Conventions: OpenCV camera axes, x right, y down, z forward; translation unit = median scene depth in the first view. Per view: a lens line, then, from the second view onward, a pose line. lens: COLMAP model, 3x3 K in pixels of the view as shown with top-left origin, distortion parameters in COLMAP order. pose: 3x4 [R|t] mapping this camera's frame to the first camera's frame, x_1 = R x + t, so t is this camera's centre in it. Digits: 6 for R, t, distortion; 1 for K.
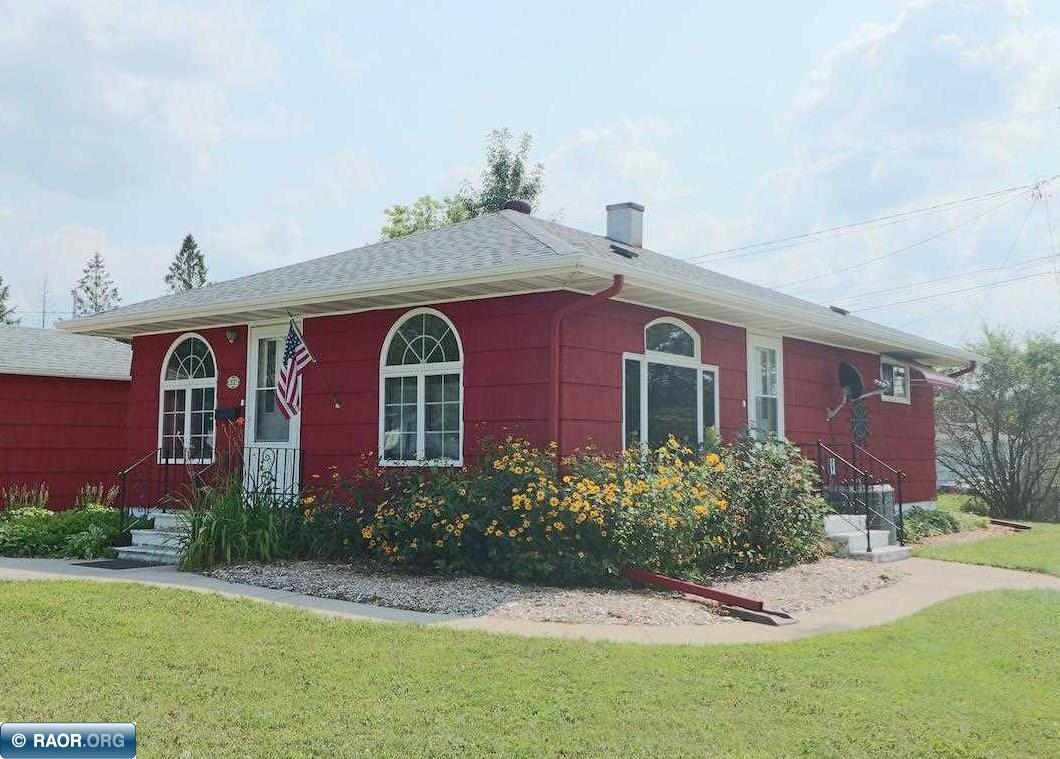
lens RADIAL K [[1090.2, 0, 531.2], [0, 1090.2, 370.7], [0, 0, 1]] dist [-0.011017, 0.000000]
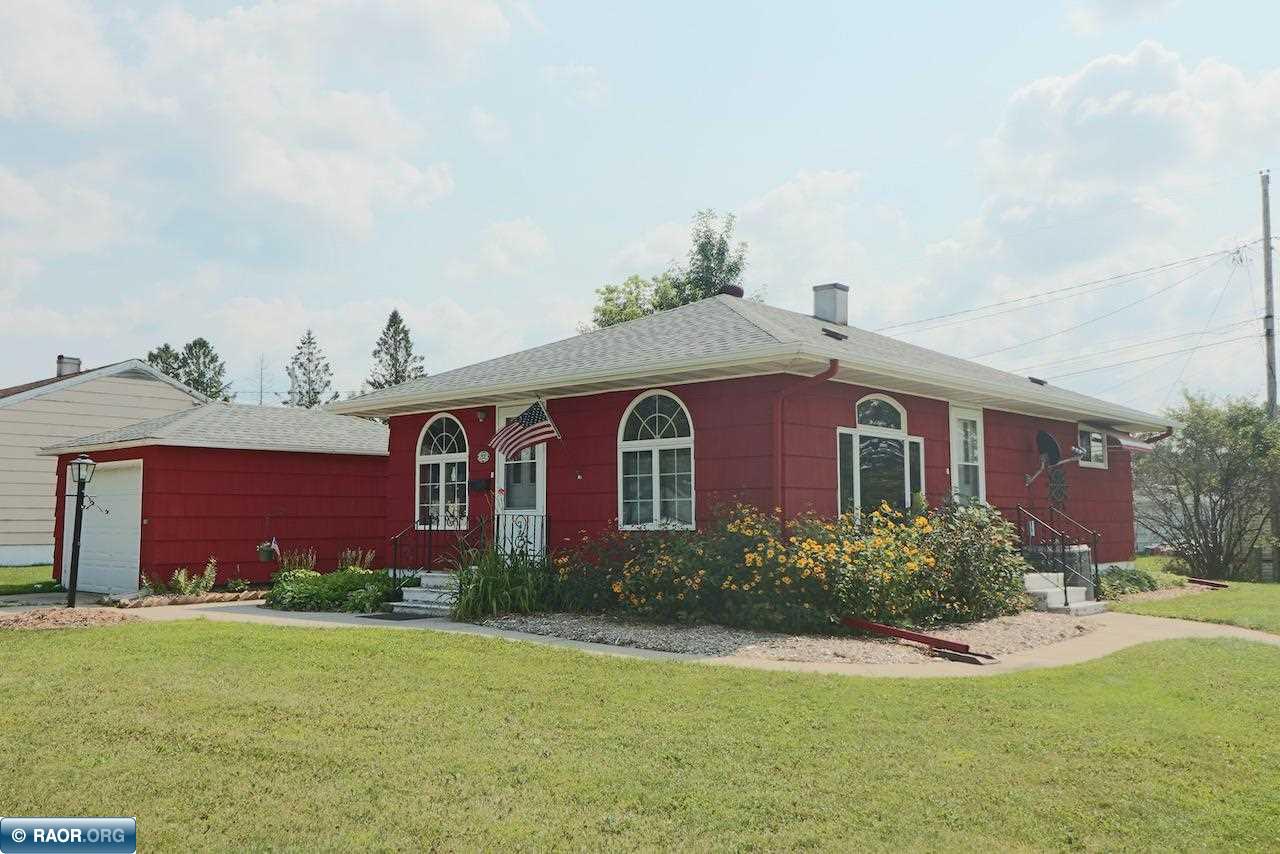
lens RADIAL K [[1084.7, 0, 637.2], [0, 1084.7, 439.3], [0, 0, 1]] dist [-0.004179, -0.016219]
pose [[0.996597, -0.013080, -0.081384, -0.026403], [0.013220, 0.999912, 0.001177, -0.007257], [0.081361, -0.002248, 0.996682, -0.110344]]
